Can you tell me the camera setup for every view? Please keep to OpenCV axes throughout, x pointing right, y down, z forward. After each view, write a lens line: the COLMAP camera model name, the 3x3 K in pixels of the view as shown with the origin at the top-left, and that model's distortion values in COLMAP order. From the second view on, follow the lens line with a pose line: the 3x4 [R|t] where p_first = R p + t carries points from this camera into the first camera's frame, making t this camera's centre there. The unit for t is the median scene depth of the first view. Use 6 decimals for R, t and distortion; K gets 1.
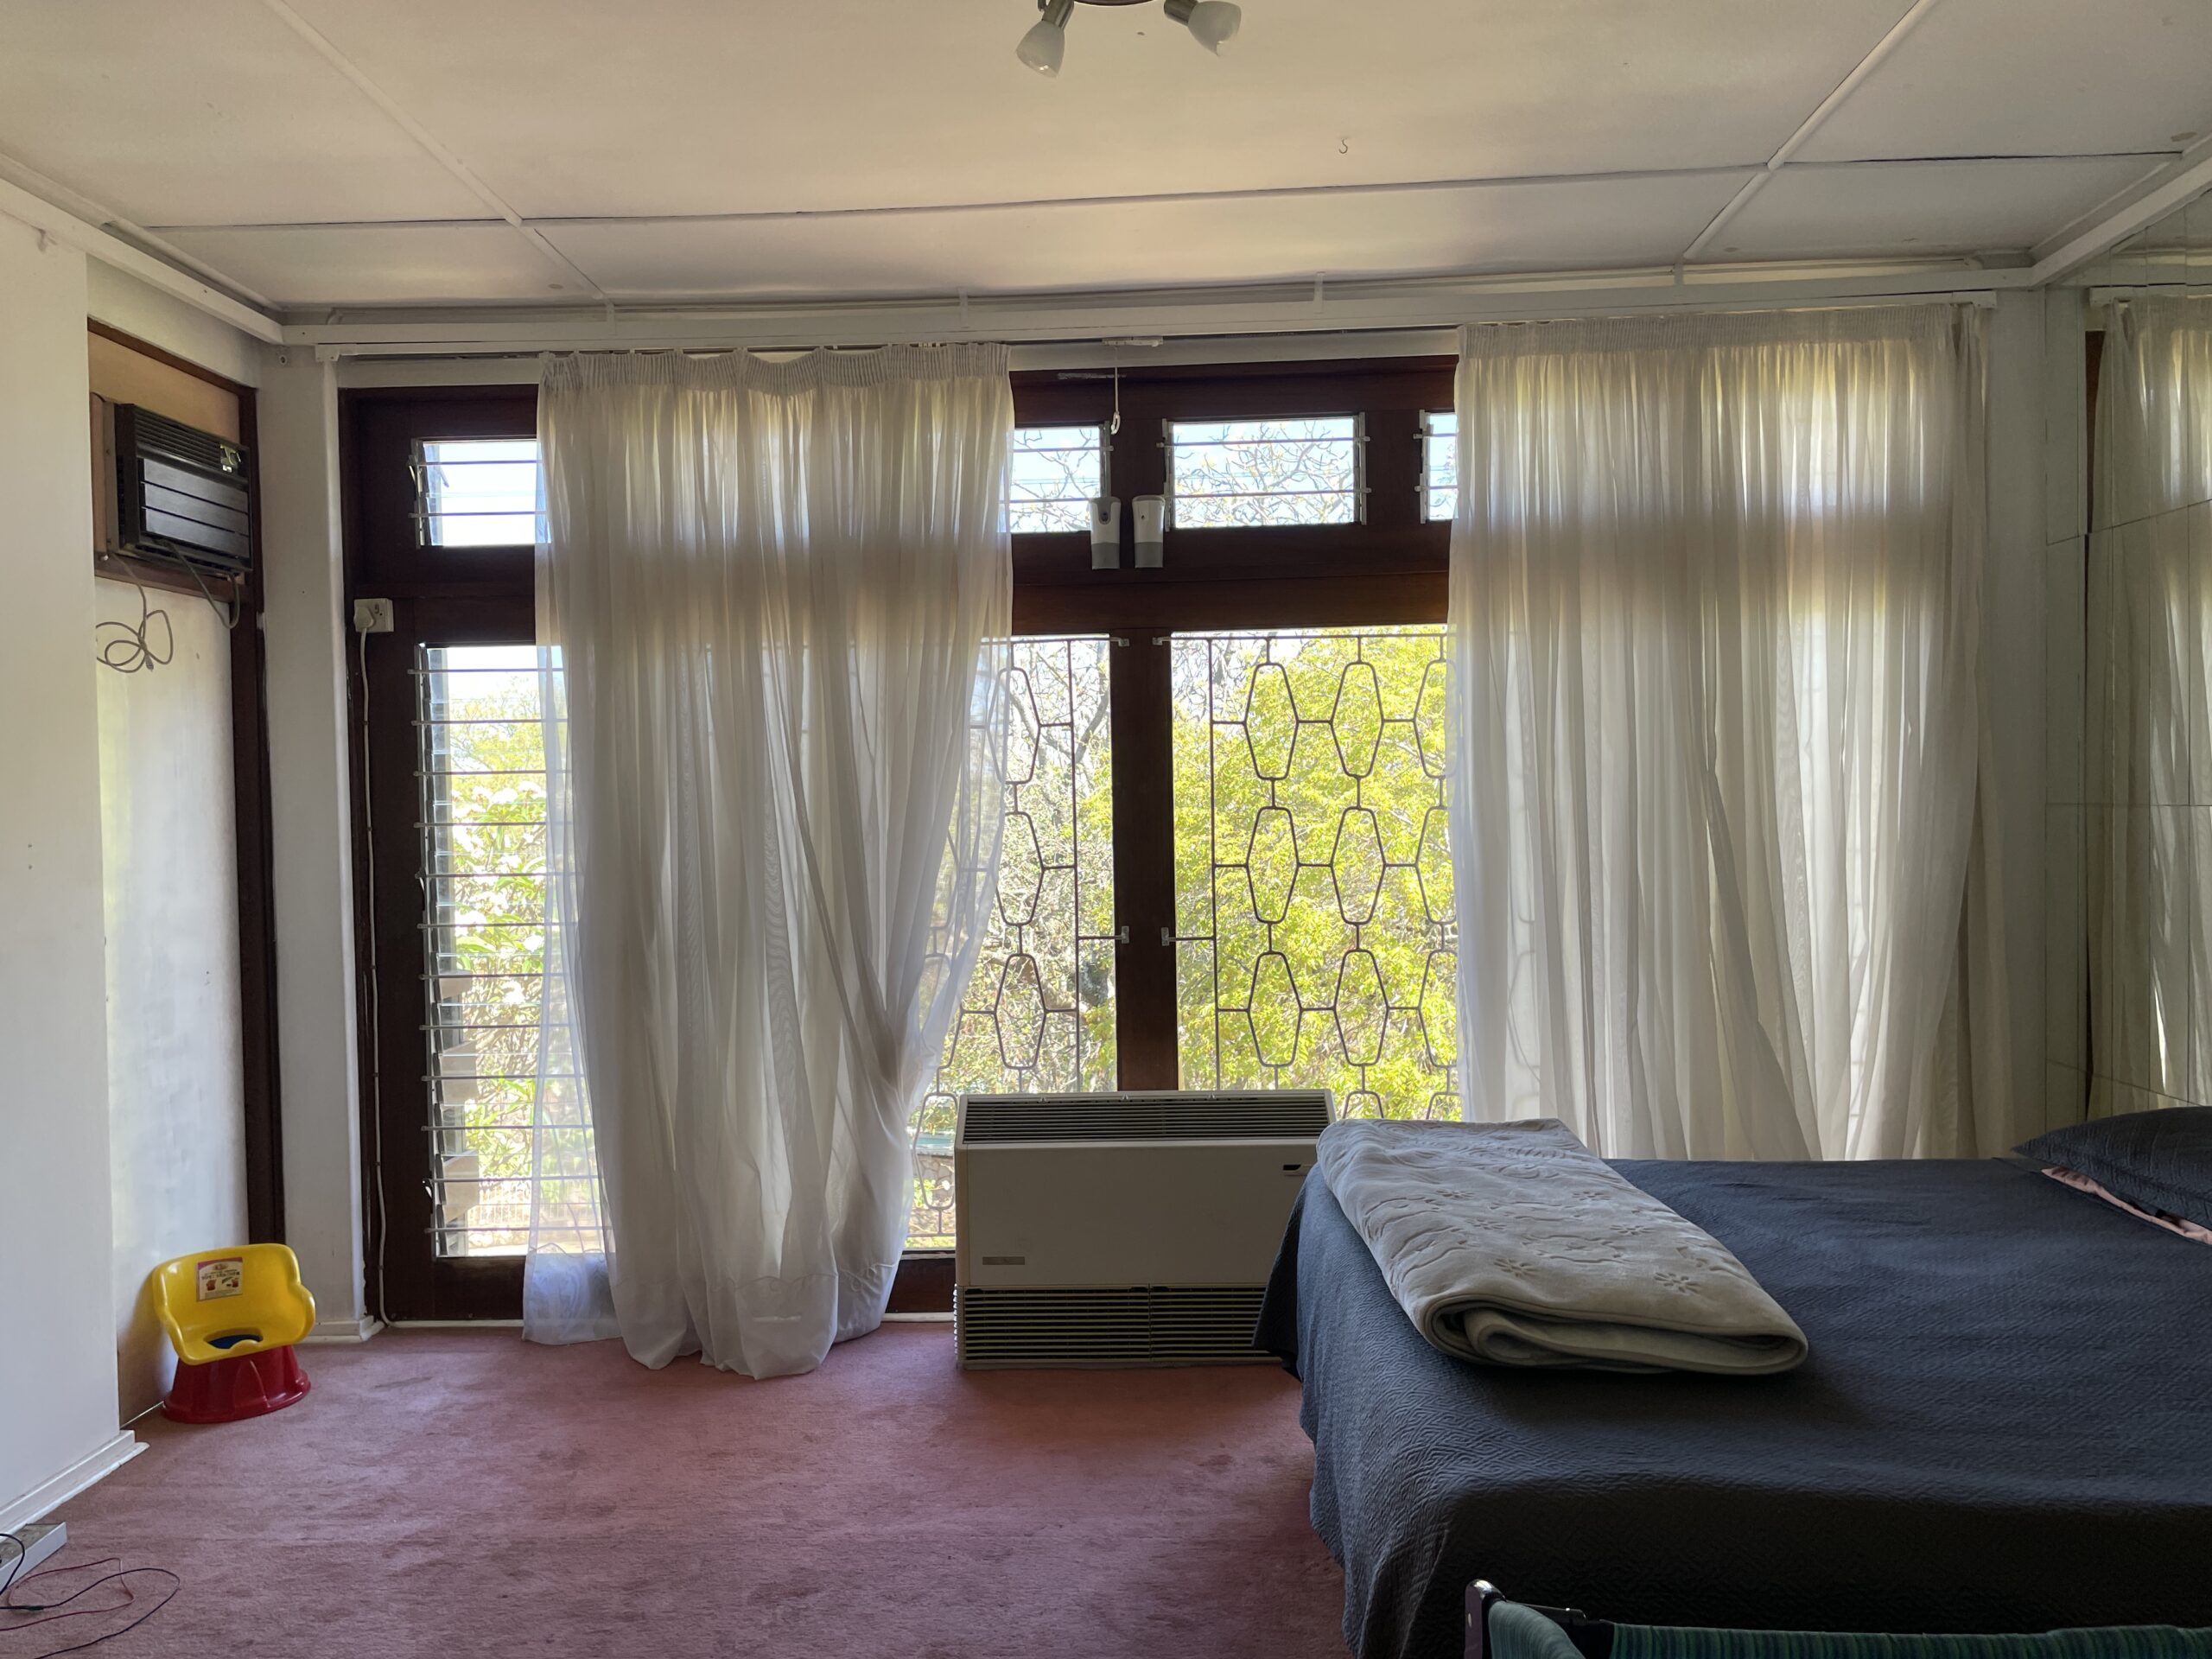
lens RADIAL K [[1635.2, 0, 1069.1], [0, 1635.2, 831.9], [0, 0, 1]] dist [0.108929, -0.121360]
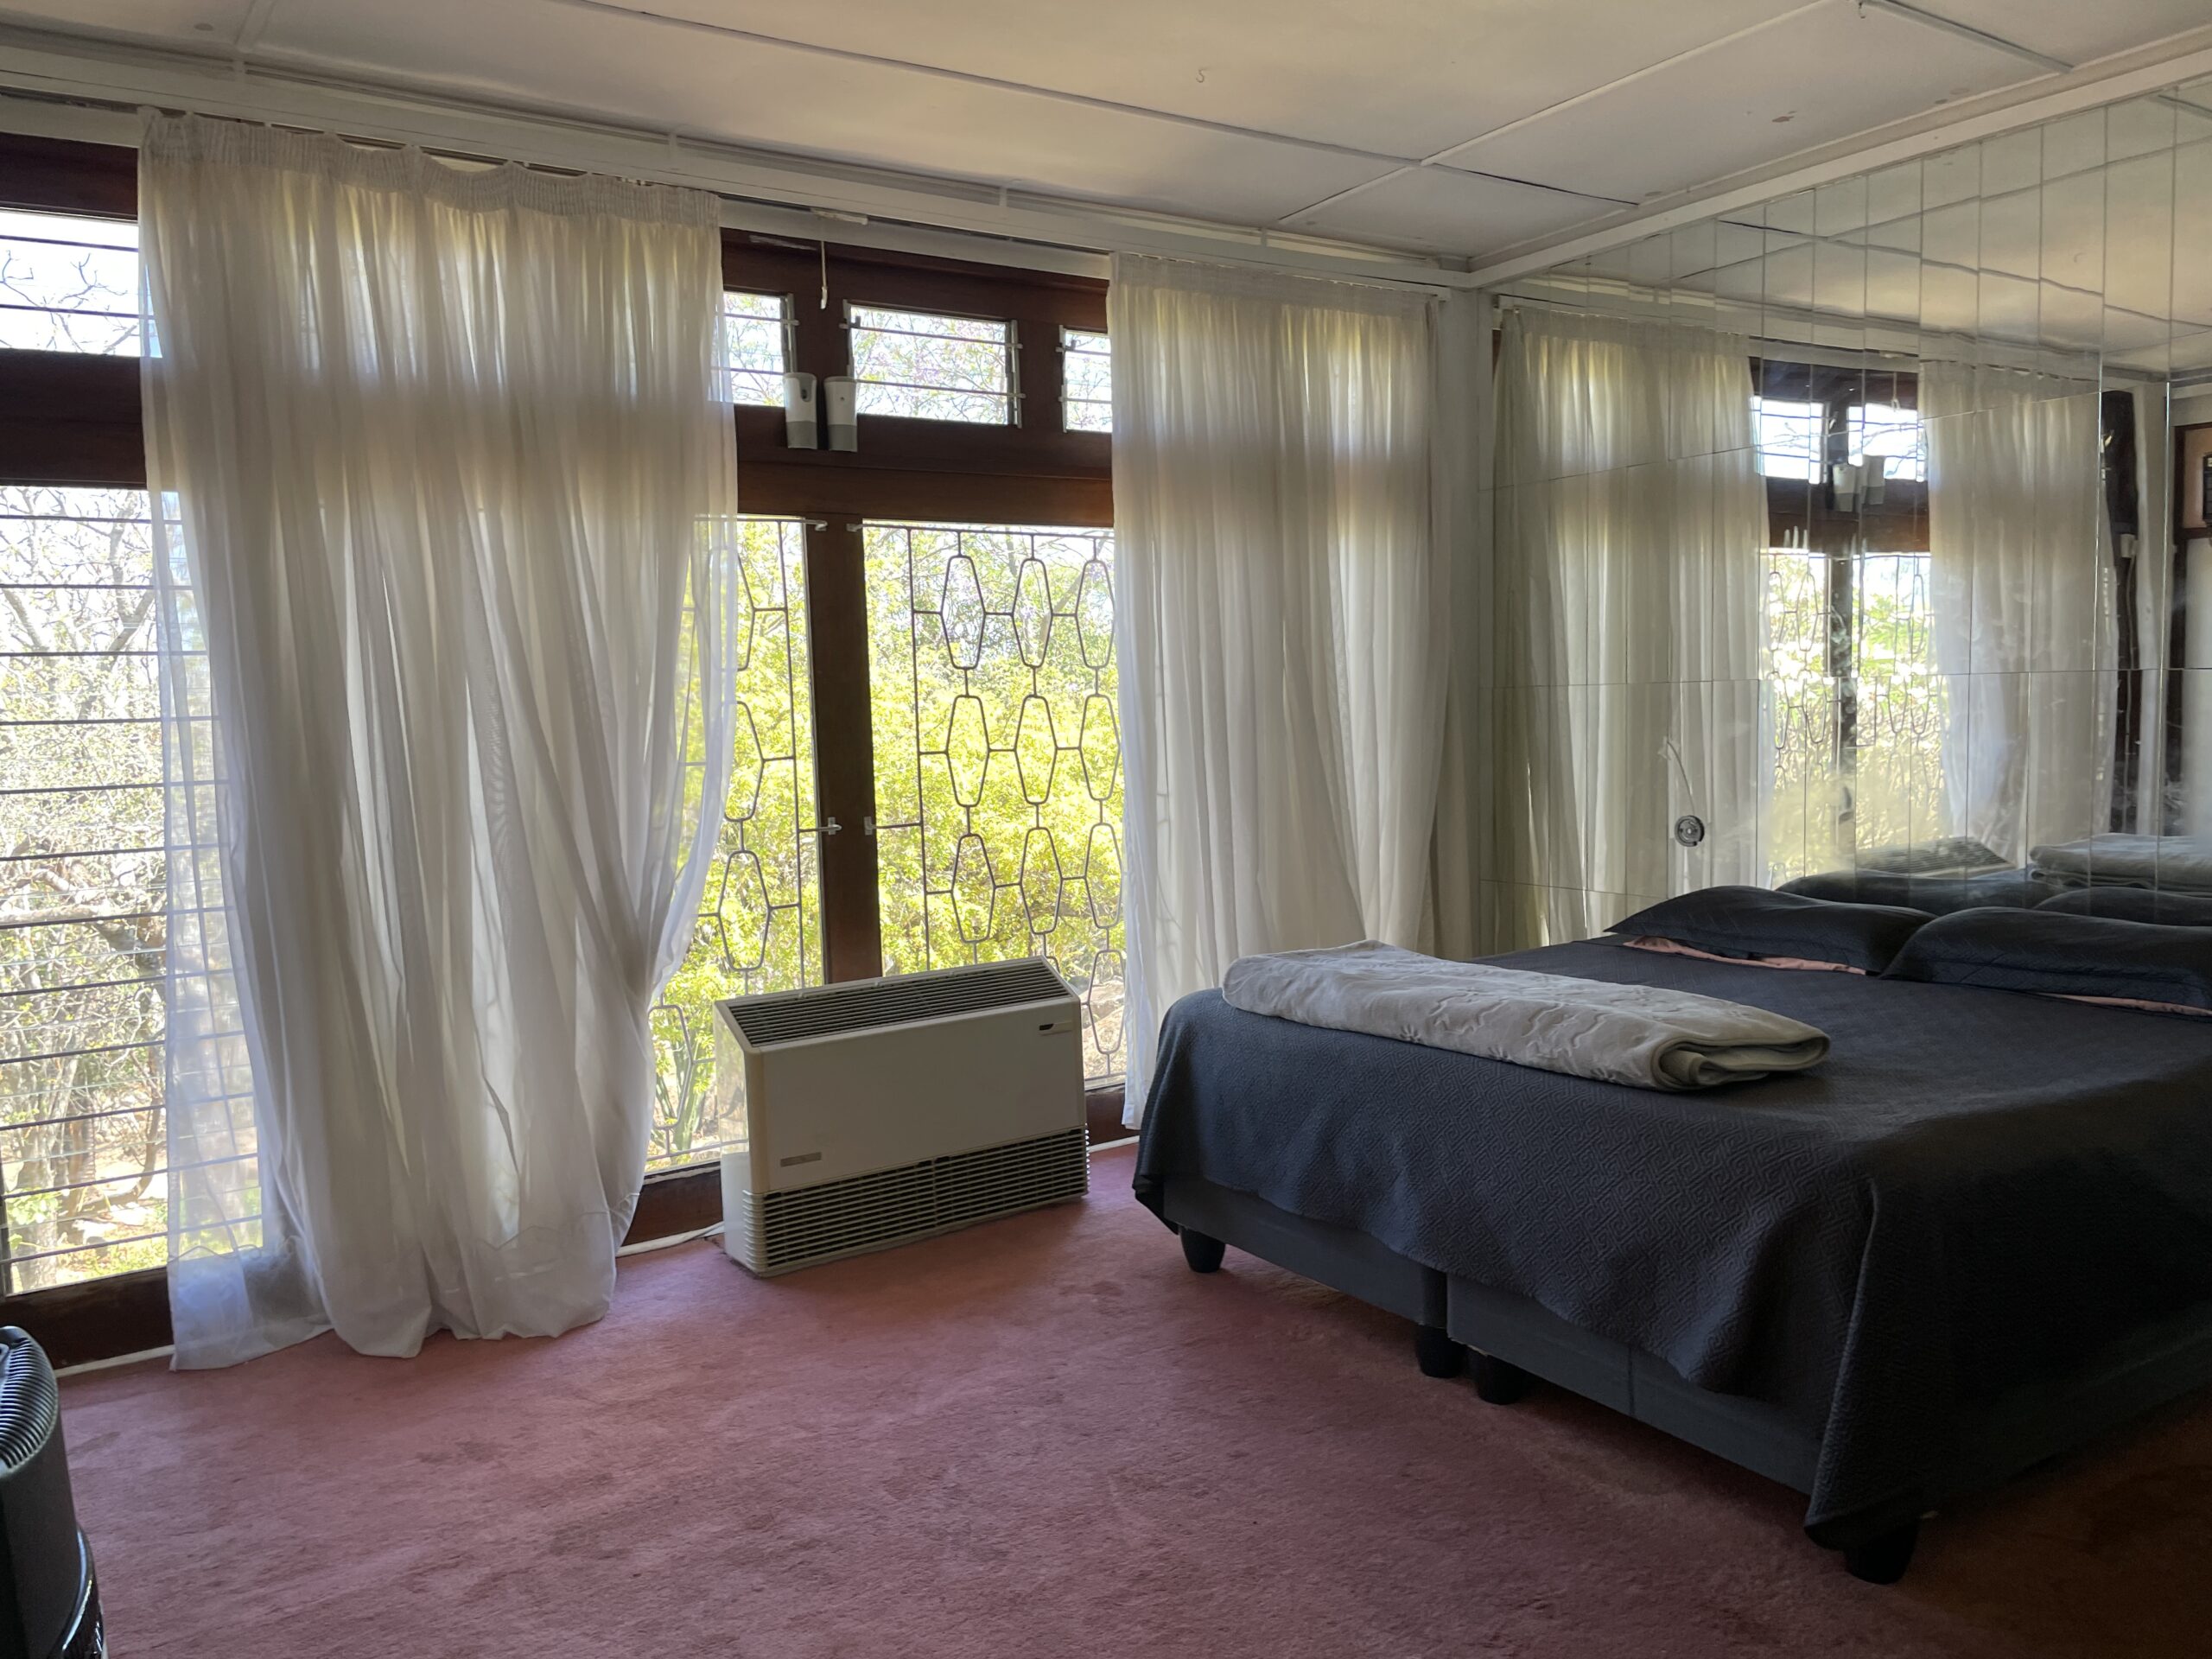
lens RADIAL K [[1635.2, 0, 1069.1], [0, 1635.2, 831.9], [0, 0, 1]] dist [0.108929, -0.121360]
pose [[0.817498, -0.054191, 0.573377, -0.432674], [0.027270, 0.998089, 0.055451, 0.015840], [-0.575286, -0.029695, 0.817413, 0.109514]]
